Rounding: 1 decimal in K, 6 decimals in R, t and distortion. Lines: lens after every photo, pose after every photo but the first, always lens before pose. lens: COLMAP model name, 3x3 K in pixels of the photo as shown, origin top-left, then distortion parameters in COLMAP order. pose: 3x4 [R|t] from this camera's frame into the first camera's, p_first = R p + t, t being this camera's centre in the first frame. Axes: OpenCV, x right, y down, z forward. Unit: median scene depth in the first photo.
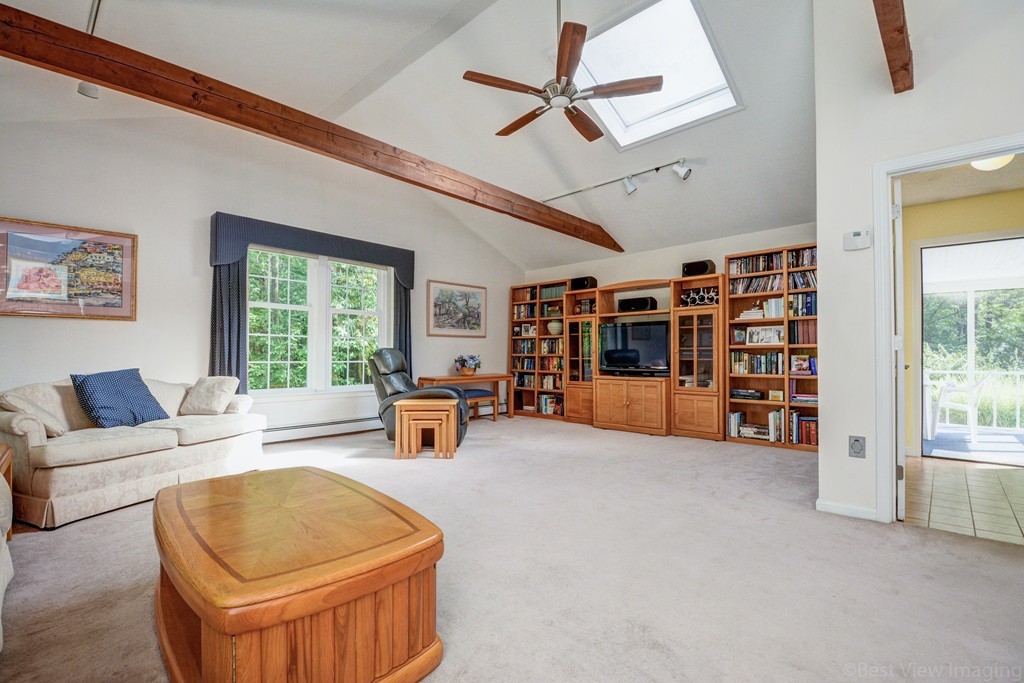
lens RADIAL K [[460.5, 0, 508.4], [0, 460.5, 344.7], [0, 0, 1]] dist [-0.005332, -0.008606]
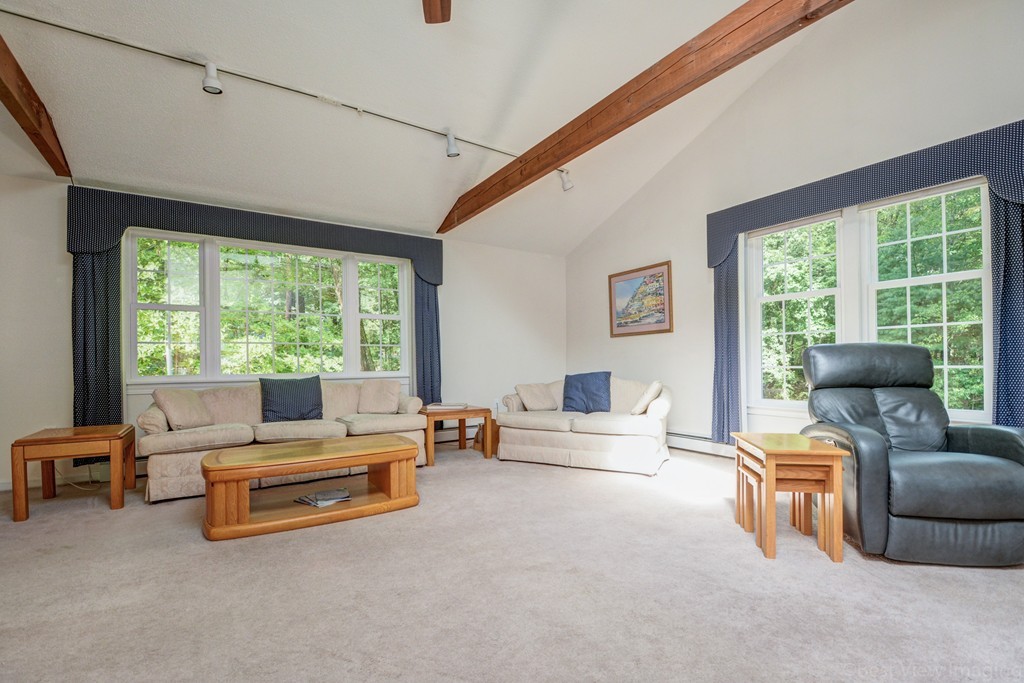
lens RADIAL K [[460.5, 0, 511.7], [0, 460.5, 369.9], [0, 0, 1]] dist [-0.005332, -0.008606]
pose [[-0.223722, 0.014587, -0.974544, 0.438142], [0.039935, 0.999186, 0.005788, 0.022128], [0.973834, -0.037623, -0.224123, 0.823948]]
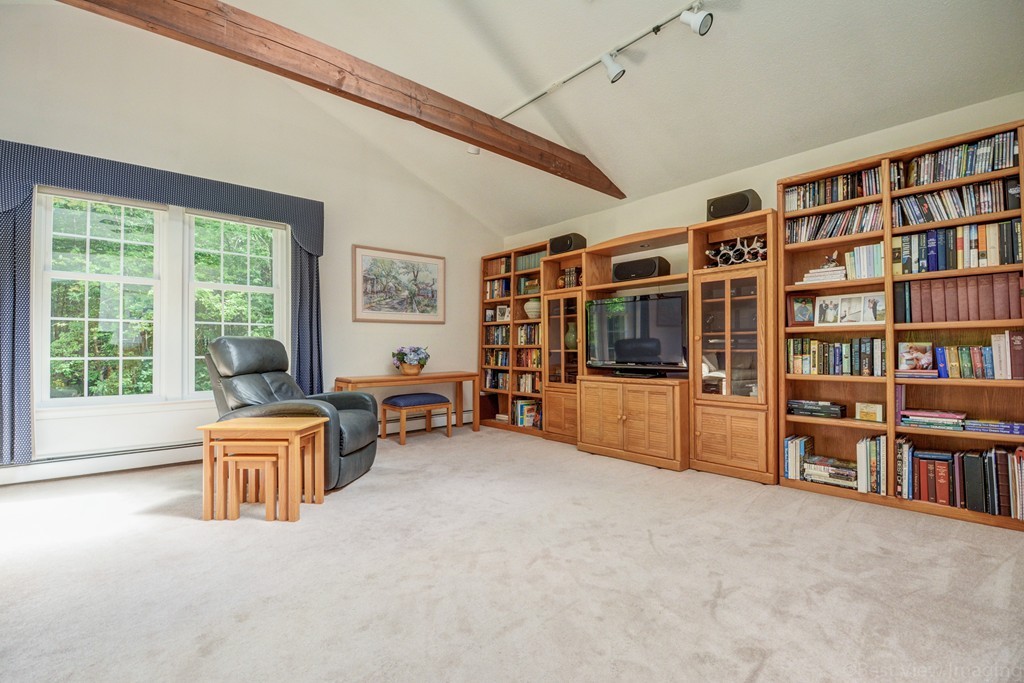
lens RADIAL K [[460.5, 0, 509.2], [0, 460.5, 343.4], [0, 0, 1]] dist [-0.005332, -0.008606]
pose [[0.996244, -0.007952, -0.086223, 0.165852], [0.009069, 0.999880, 0.012573, 0.011326], [0.086113, -0.013308, 0.996197, 0.355673]]
